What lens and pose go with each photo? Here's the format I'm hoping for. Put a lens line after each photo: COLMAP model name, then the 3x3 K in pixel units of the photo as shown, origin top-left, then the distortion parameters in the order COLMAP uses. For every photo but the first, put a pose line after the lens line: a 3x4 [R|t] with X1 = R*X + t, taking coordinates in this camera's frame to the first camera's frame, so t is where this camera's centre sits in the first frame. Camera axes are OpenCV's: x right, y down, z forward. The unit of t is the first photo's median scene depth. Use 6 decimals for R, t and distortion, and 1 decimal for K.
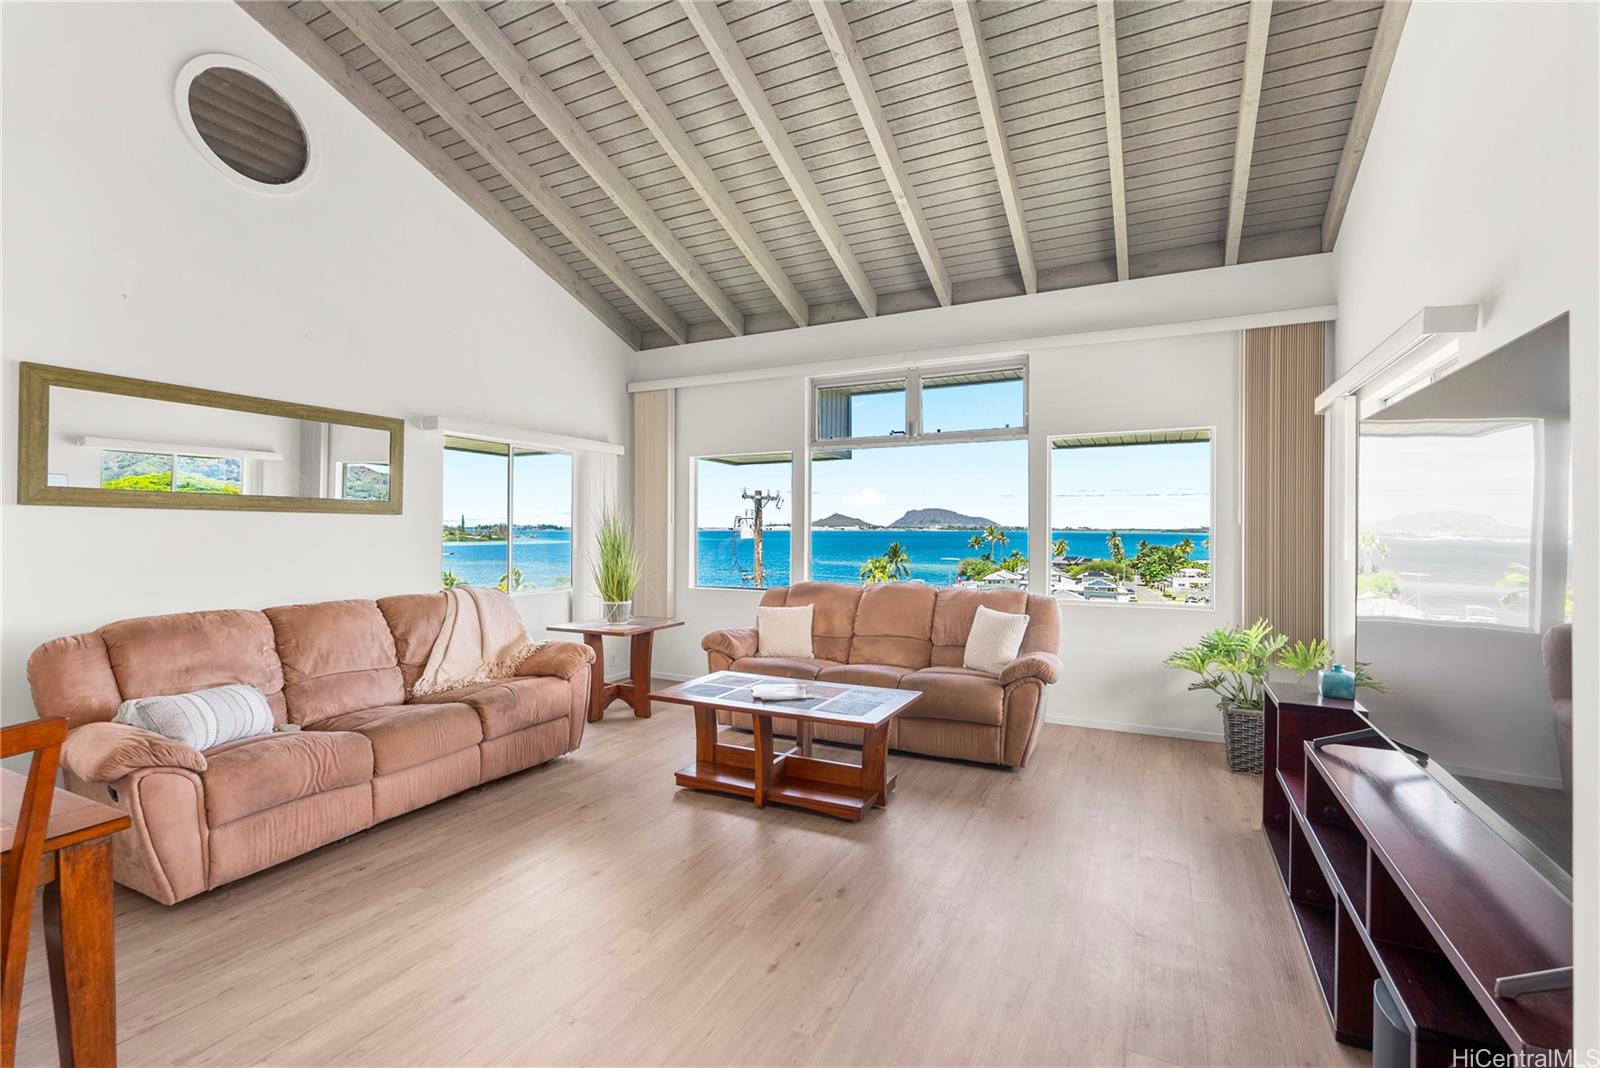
lens RADIAL K [[708.2, 0, 802.7], [0, 708.2, 530.0], [0, 0, 1]] dist [-0.004516, 0.001485]
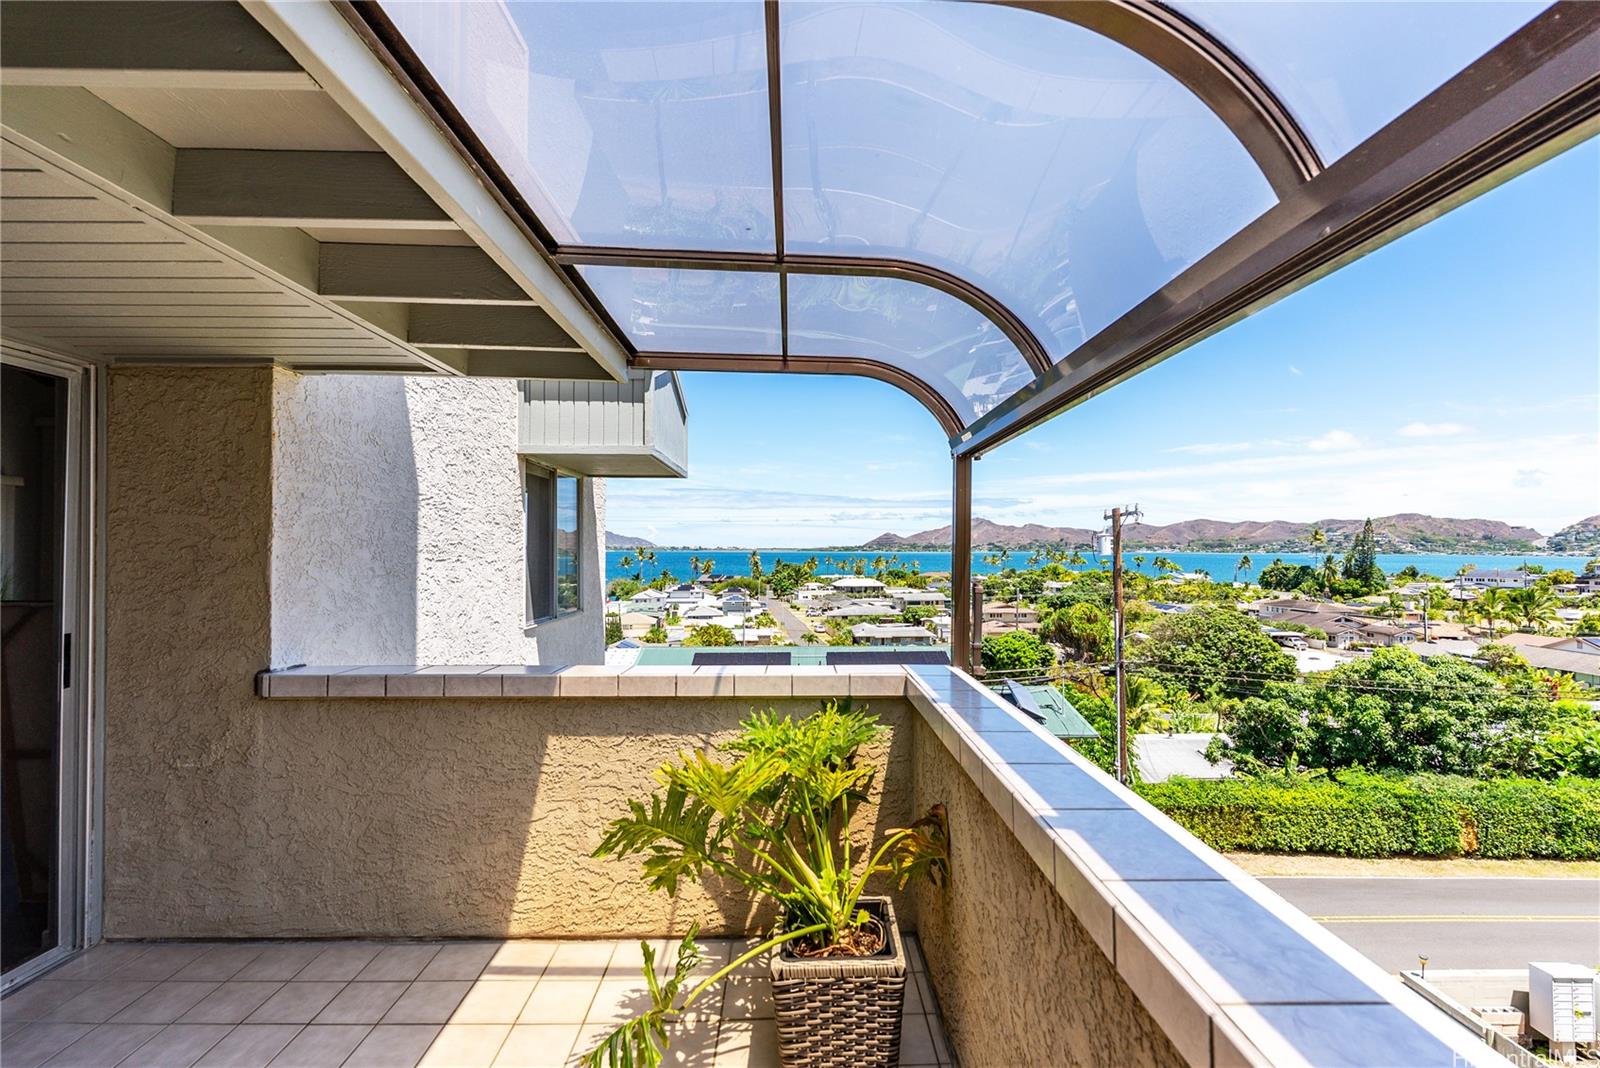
lens RADIAL K [[708.2, 0, 801.2], [0, 708.2, 543.4], [0, 0, 1]] dist [-0.004516, 0.001485]
pose [[0.890635, -0.001611, 0.454717, 0.412957], [0.005927, 0.999950, -0.008066, -0.004735], [-0.454681, 0.009879, 0.890600, -0.644927]]
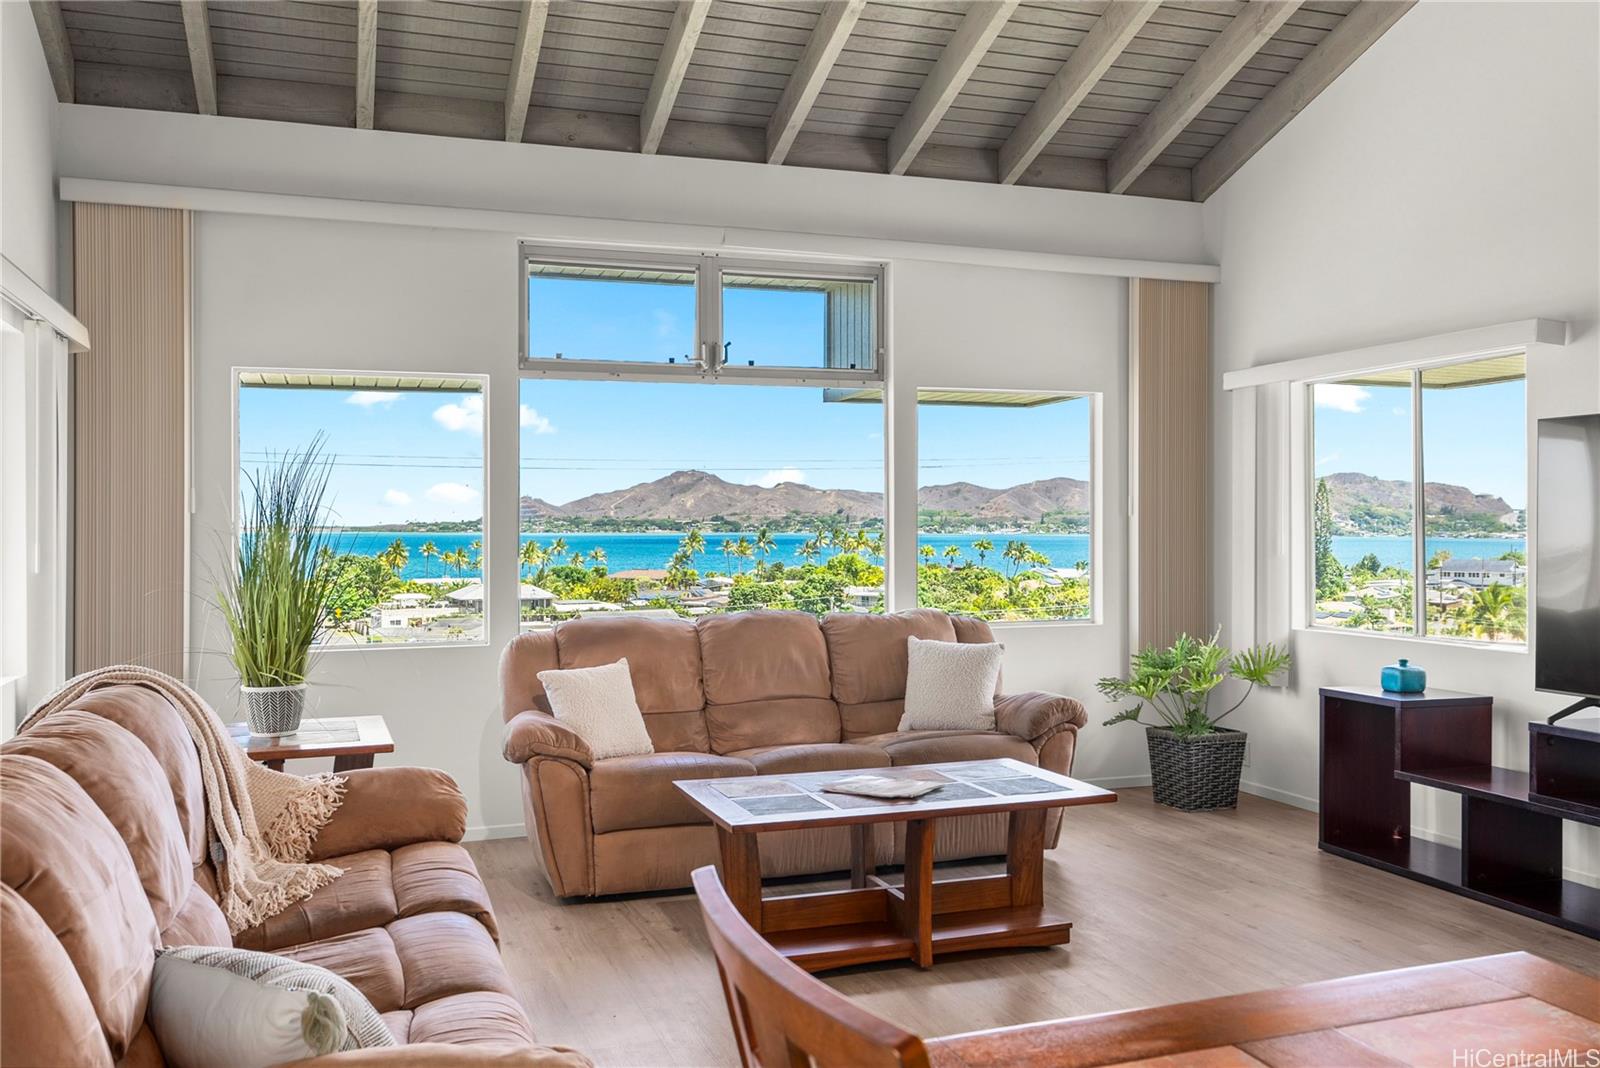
lens RADIAL K [[1340.2, 0, 798.5], [0, 1340.2, 532.6], [0, 0, 1]] dist [0.011057, -0.007200]
pose [[0.697294, -0.007080, 0.716751, -0.709559], [0.004556, 0.999975, 0.005446, 0.000621], [-0.716771, -0.000532, 0.697308, 0.185579]]
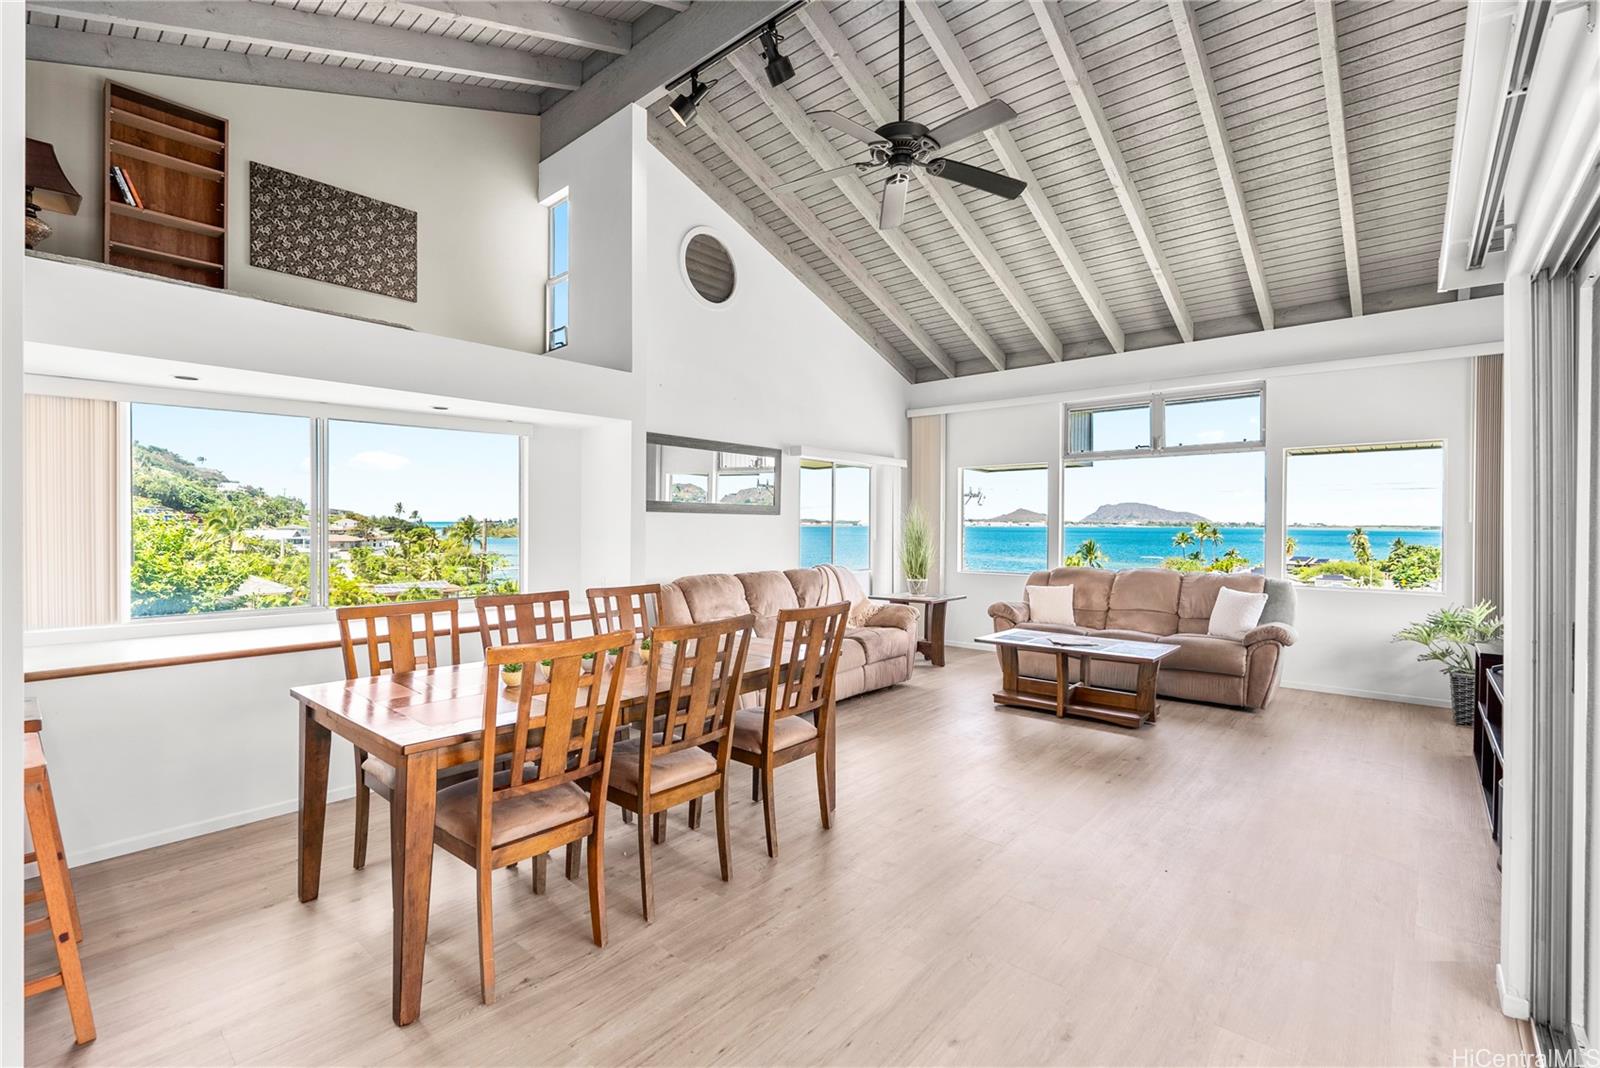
lens RADIAL K [[708.2, 0, 803.2], [0, 708.2, 528.1], [0, 0, 1]] dist [-0.004516, 0.001485]
pose [[0.968624, 0.003077, -0.248510, -0.153084], [-0.002183, 0.999990, 0.003872, -0.000258], [0.248520, -0.003208, 0.968622, -0.384739]]
